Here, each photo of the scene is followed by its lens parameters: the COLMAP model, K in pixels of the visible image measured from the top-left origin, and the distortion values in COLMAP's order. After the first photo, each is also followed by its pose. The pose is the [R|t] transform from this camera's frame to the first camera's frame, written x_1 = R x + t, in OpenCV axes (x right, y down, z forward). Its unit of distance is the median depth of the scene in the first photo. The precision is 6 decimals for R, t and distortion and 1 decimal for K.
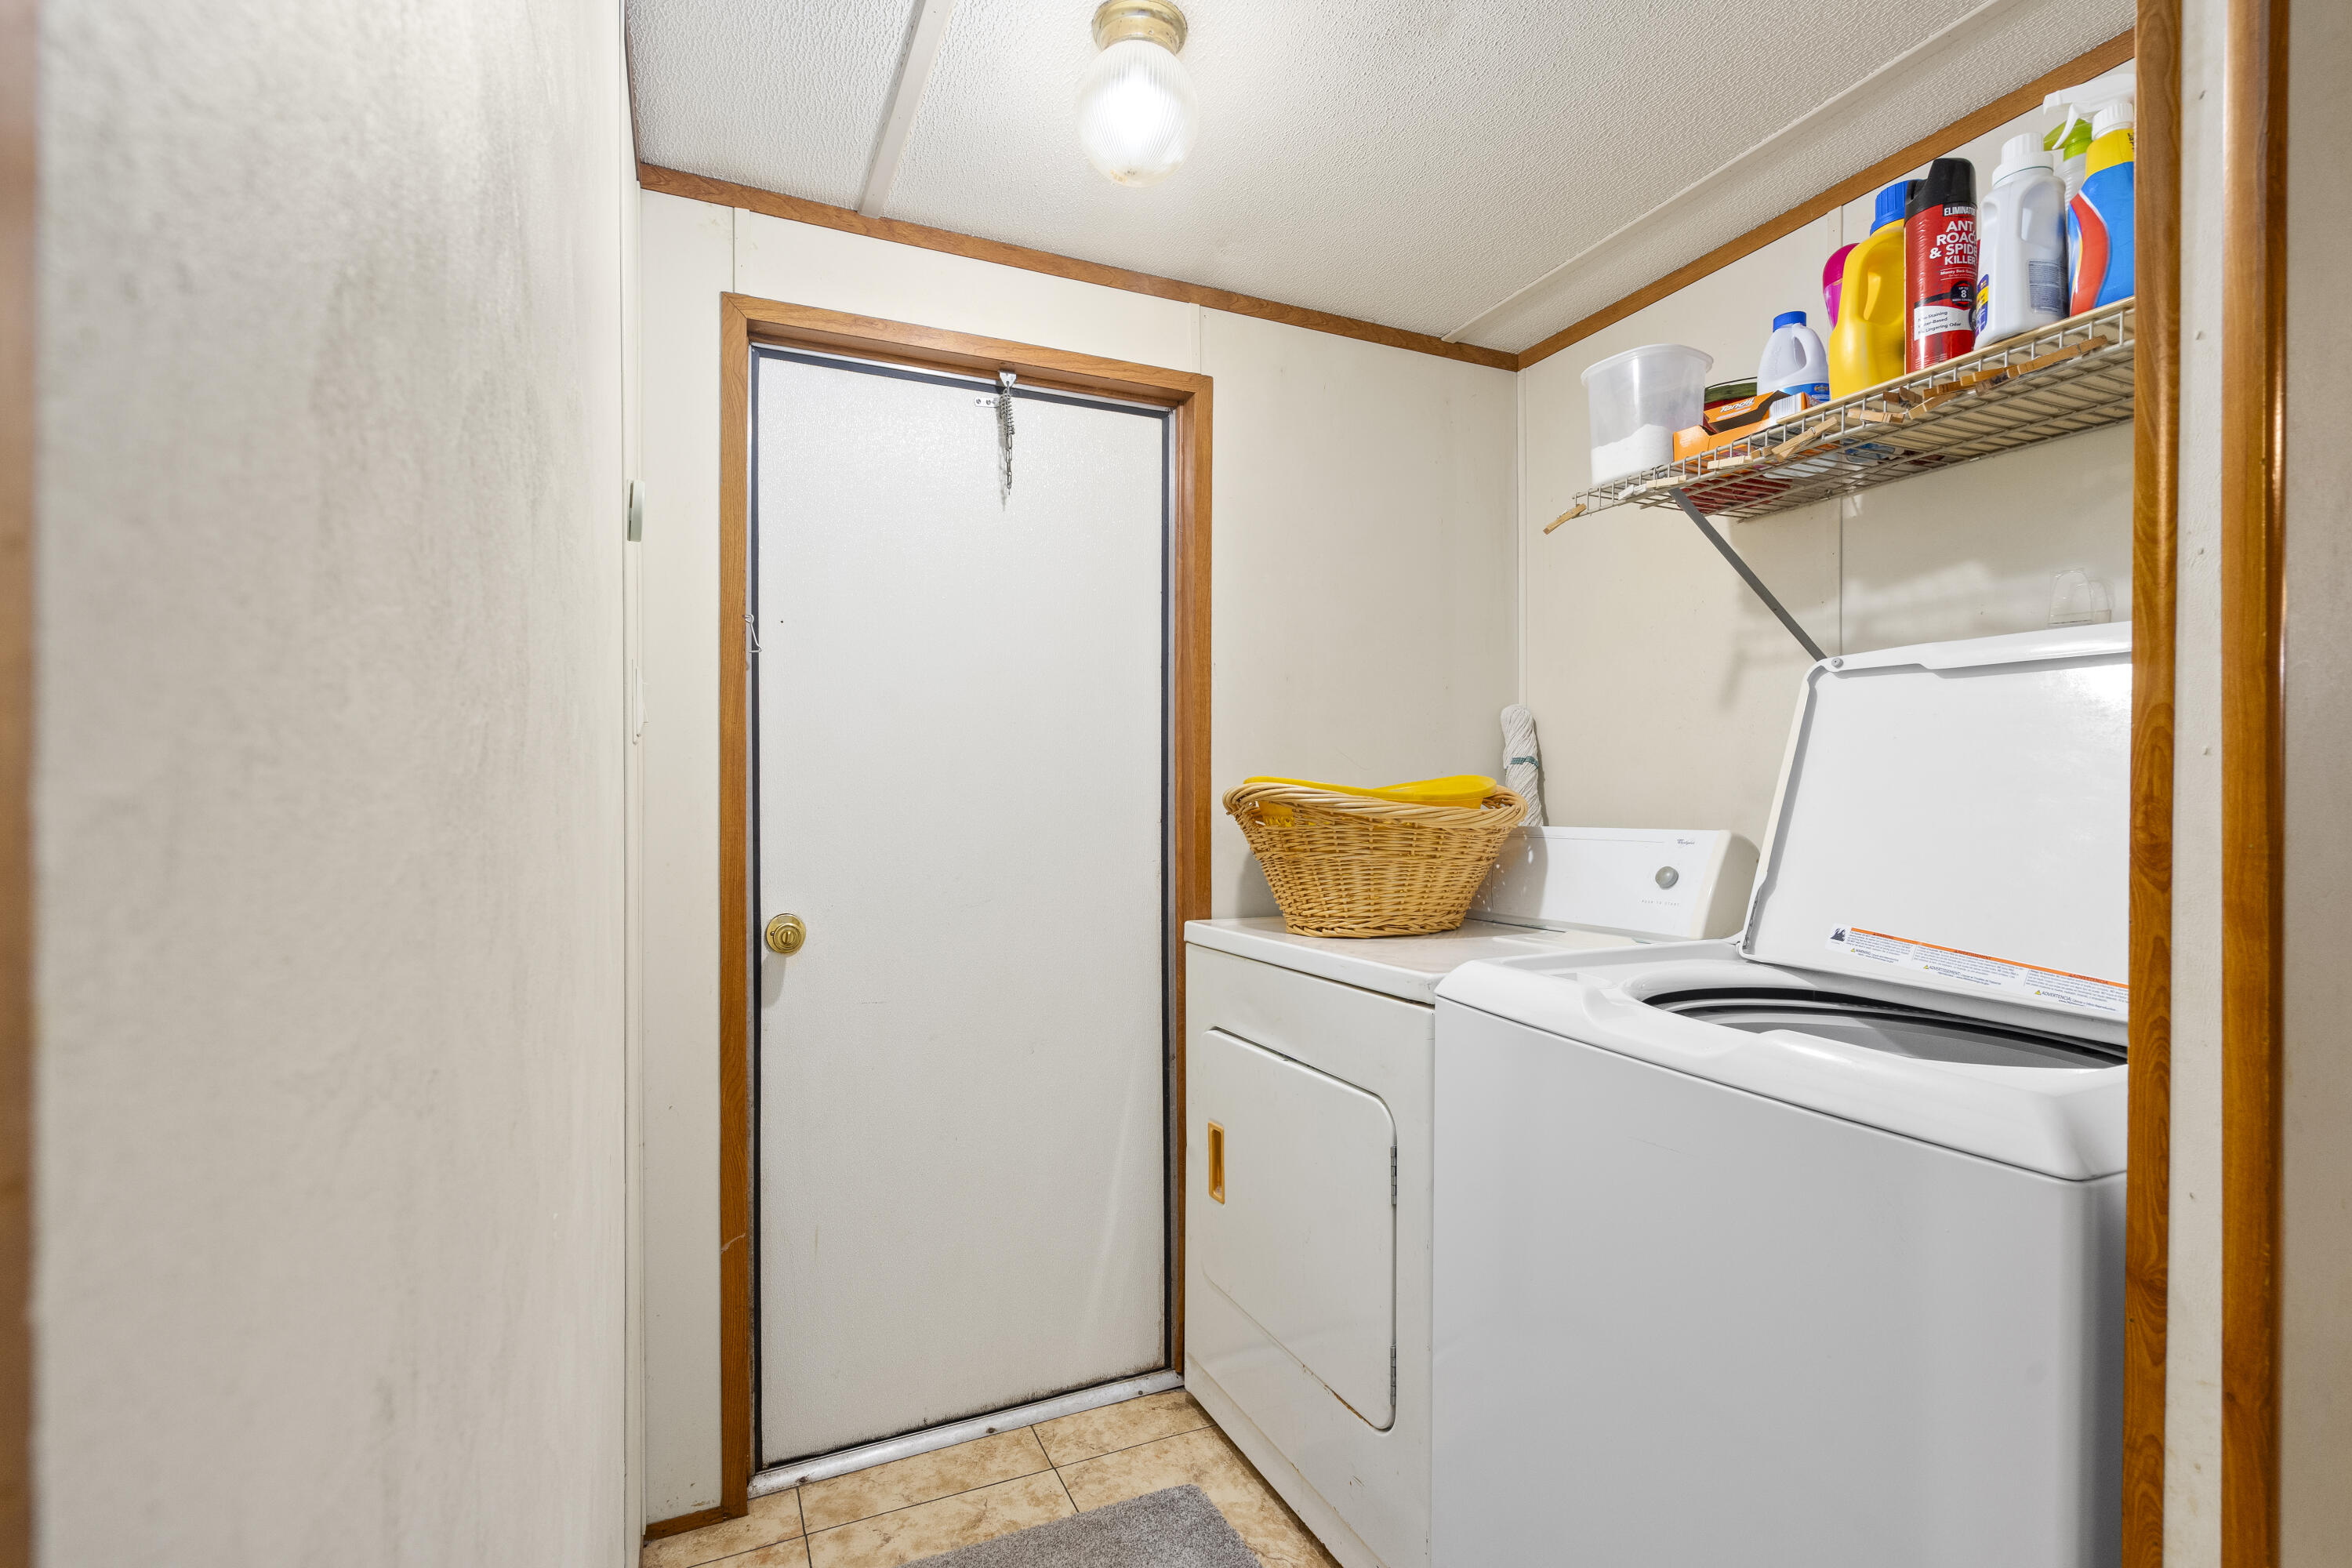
lens RADIAL K [[1077.2, 0, 1176.0], [0, 1077.2, 784.0], [0, 0, 1]] dist [0.020708, -0.000138]
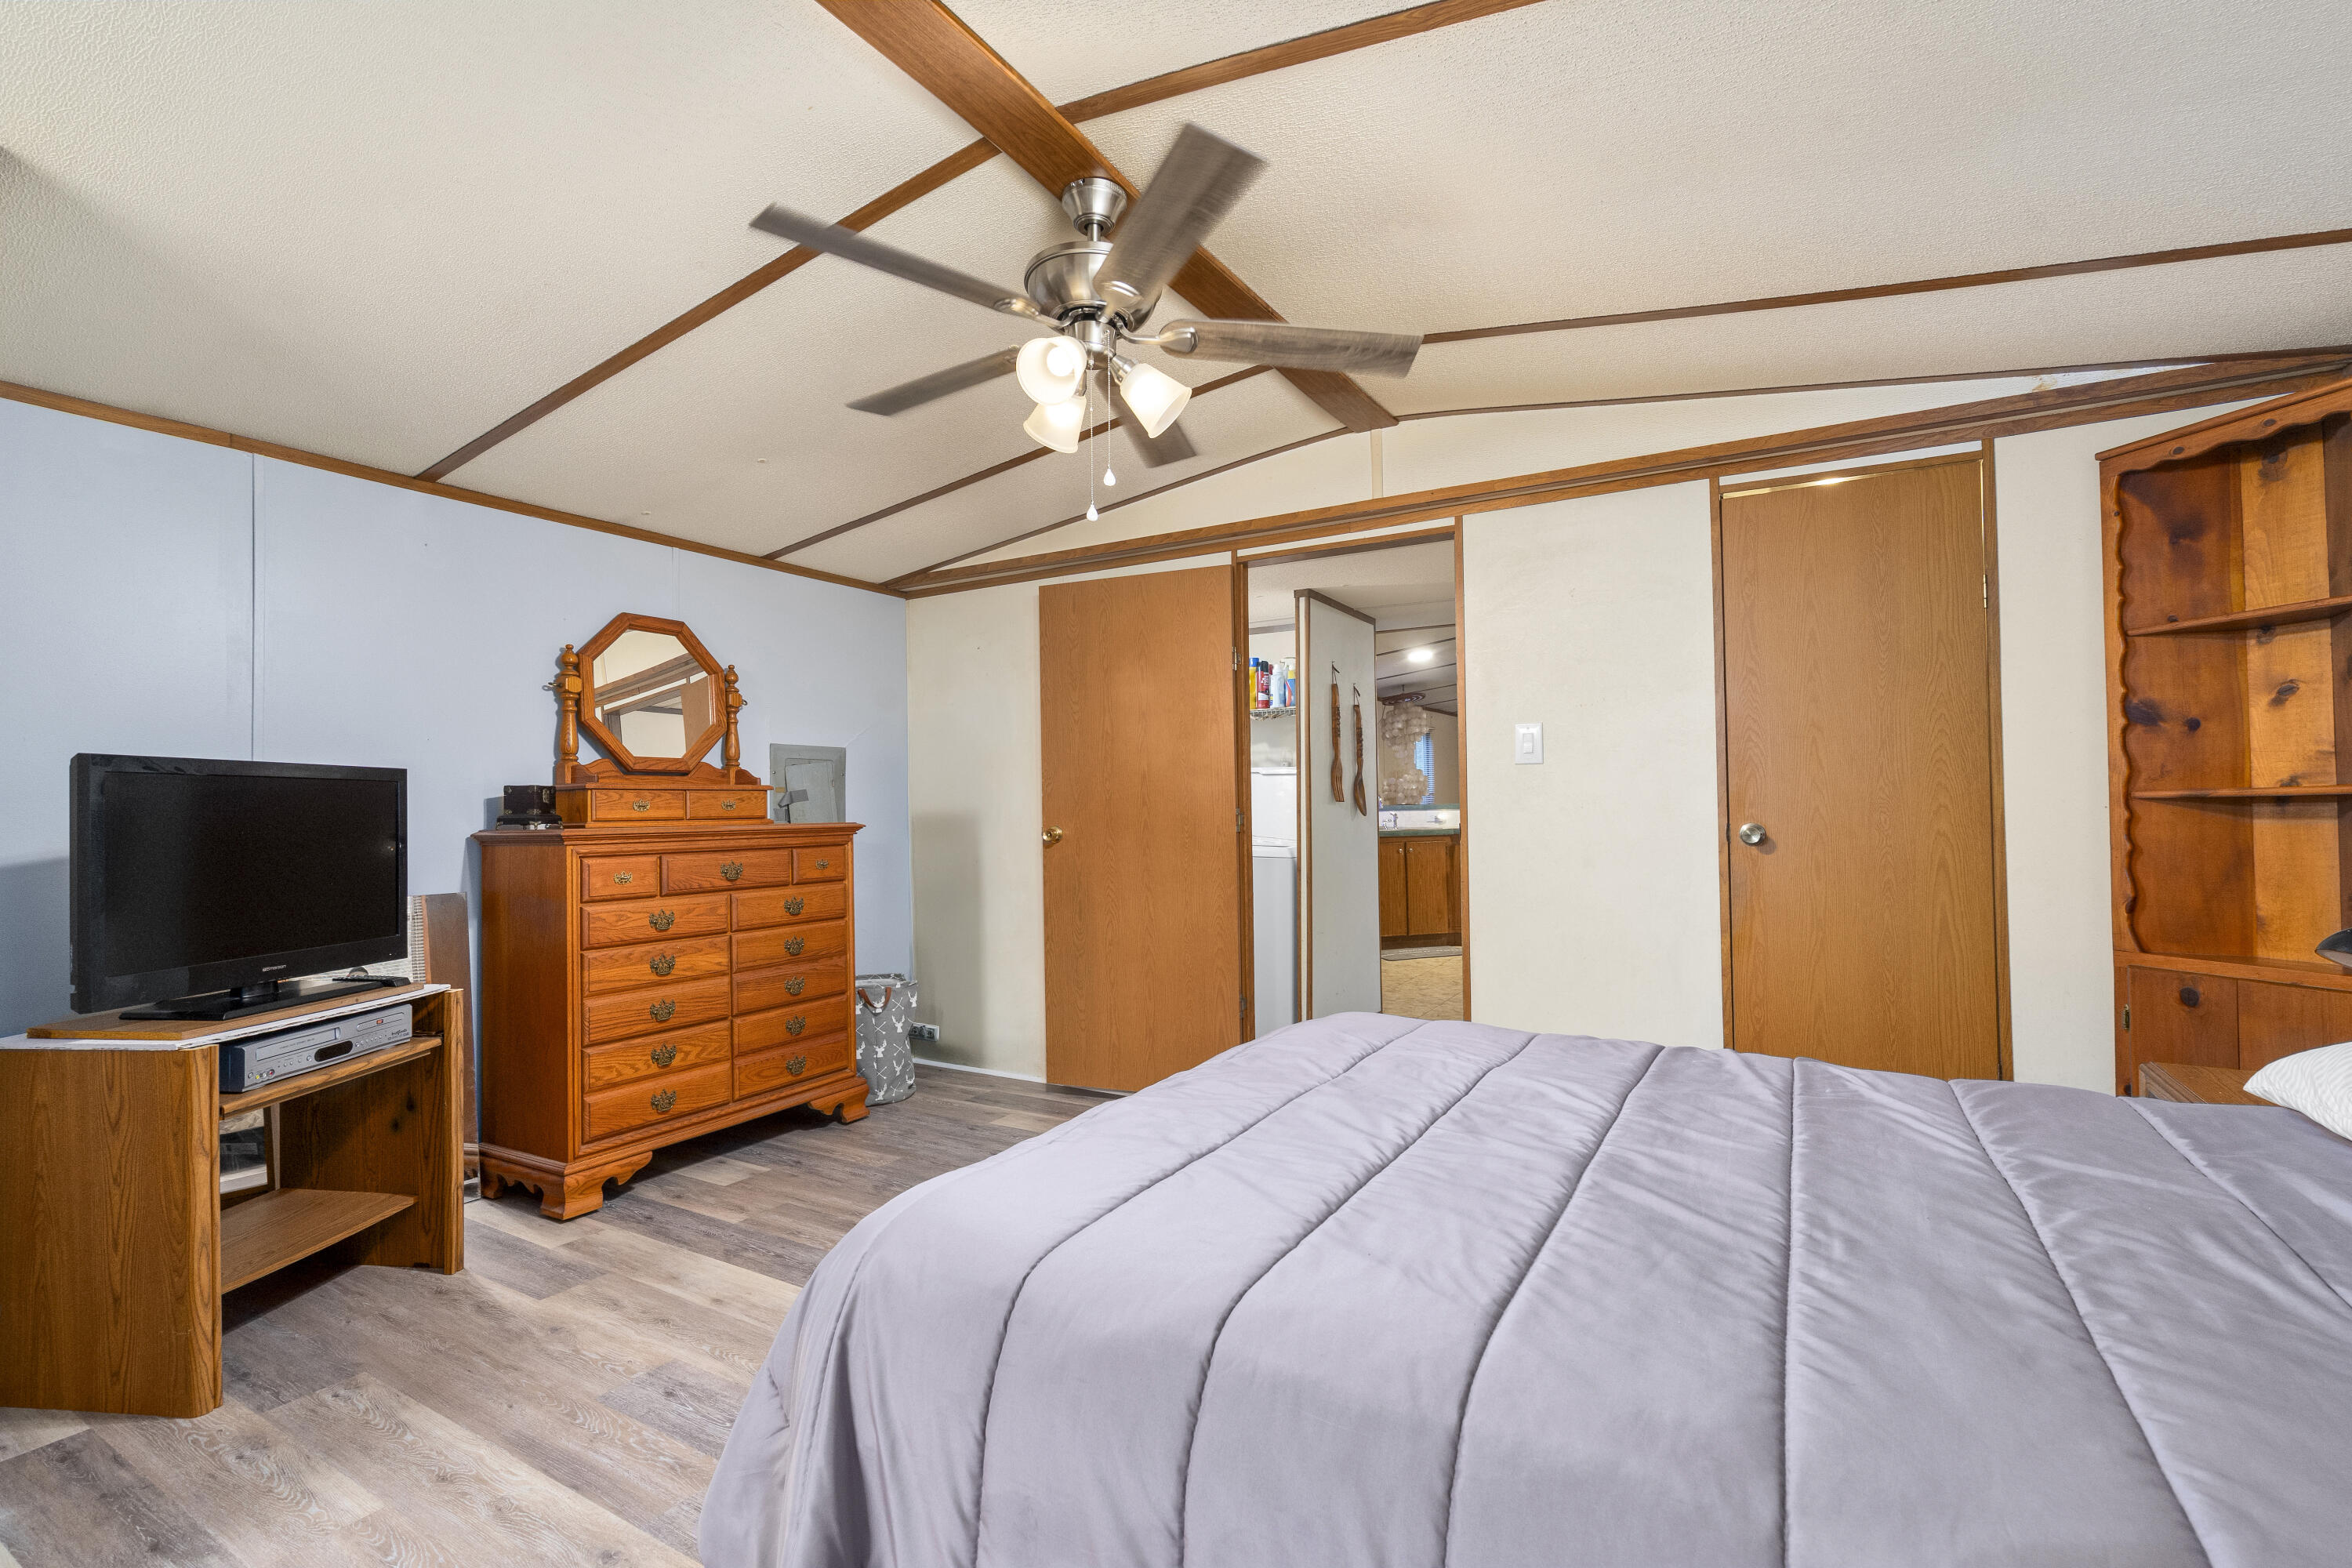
lens RADIAL K [[1077.2, 0, 1176.0], [0, 1077.2, 784.0], [0, 0, 1]] dist [0.020708, -0.000138]
pose [[0.815936, -0.003118, 0.578134, -2.454483], [0.019026, 0.999589, -0.021460, 0.048124], [-0.577830, 0.028509, 0.815659, -2.740360]]
